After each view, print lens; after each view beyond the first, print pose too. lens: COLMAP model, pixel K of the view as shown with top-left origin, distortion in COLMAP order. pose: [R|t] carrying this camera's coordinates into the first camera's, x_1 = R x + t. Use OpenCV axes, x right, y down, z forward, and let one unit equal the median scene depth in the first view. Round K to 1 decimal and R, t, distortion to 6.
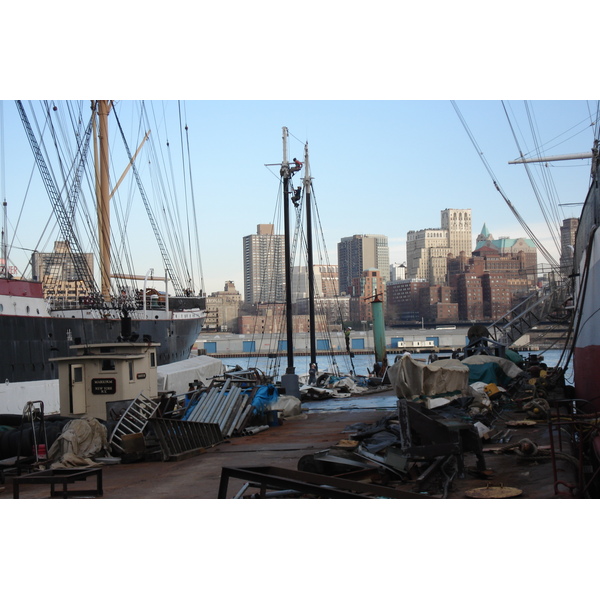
lens RADIAL K [[401.6, 0, 299.9], [0, 401.6, 298.2], [0, 0, 1]] dist [0.003520, -0.000555]
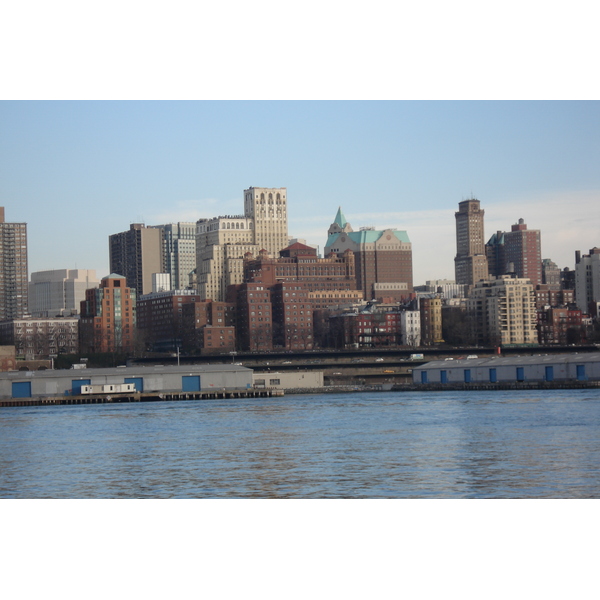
lens RADIAL K [[606.2, 0, 300.1], [0, 606.2, 301.6], [0, 0, 1]] dist [0.082986, 0.000000]
pose [[0.998993, -0.001427, 0.044839, 0.435898], [0.002078, 0.999893, -0.014490, -0.013605], [-0.044814, 0.014569, 0.998889, -0.040283]]
